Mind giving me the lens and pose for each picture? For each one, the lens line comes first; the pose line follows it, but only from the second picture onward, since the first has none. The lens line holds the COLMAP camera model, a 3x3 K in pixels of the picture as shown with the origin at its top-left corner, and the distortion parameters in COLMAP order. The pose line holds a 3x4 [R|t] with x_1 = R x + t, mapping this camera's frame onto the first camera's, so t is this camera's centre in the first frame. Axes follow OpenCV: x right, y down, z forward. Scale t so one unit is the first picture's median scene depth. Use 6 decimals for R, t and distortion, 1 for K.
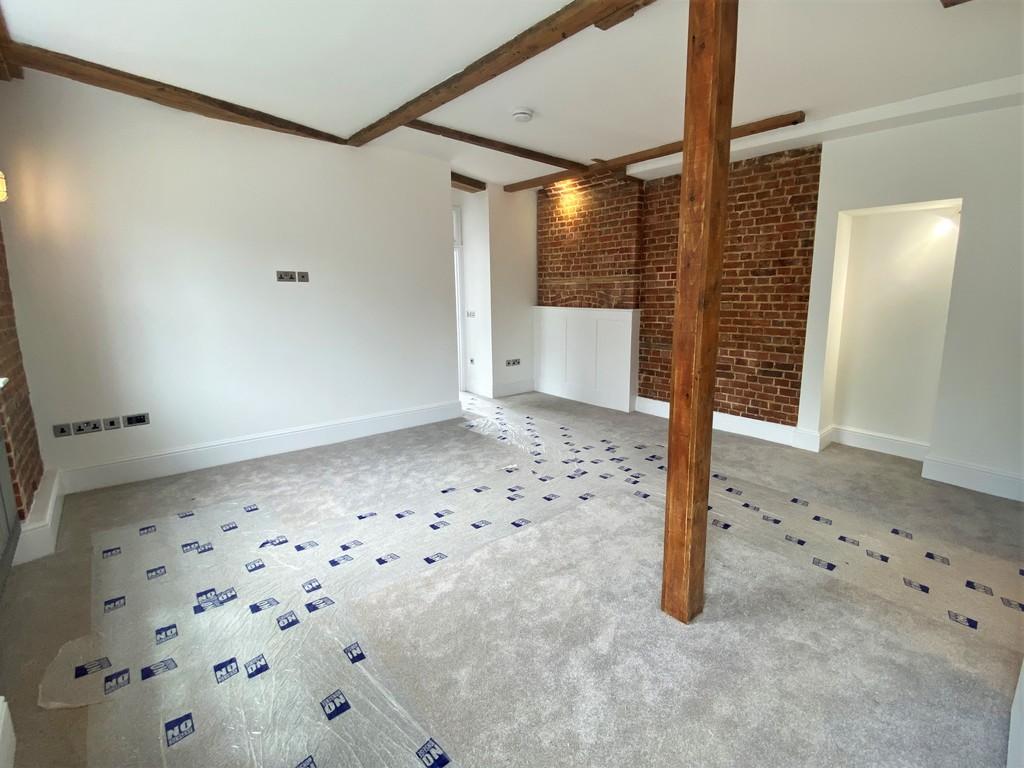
lens RADIAL K [[446.7, 0, 512.0], [0, 446.7, 384.0], [0, 0, 1]] dist [0.000694, 0.000035]
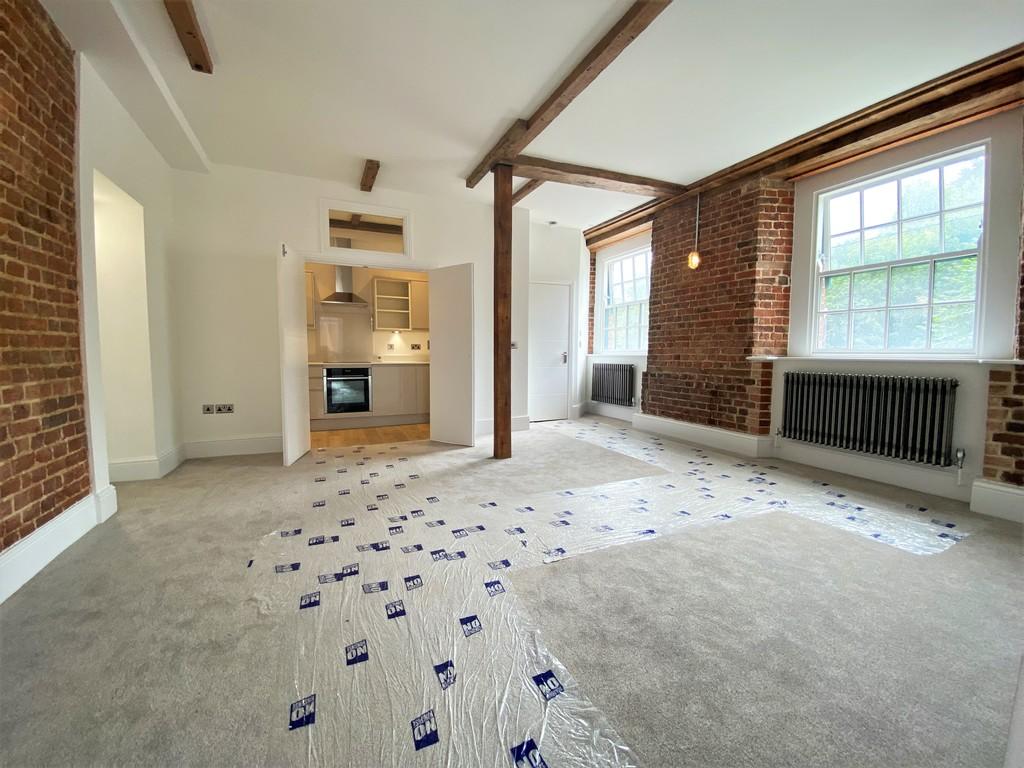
lens RADIAL K [[446.7, 0, 512.0], [0, 446.7, 384.0], [0, 0, 1]] dist [0.000694, 0.000035]
pose [[-0.972172, -0.016571, 0.233682, -0.080124], [0.045834, 0.964764, 0.259093, -0.194589], [-0.229741, 0.262593, -0.937157, 1.487906]]
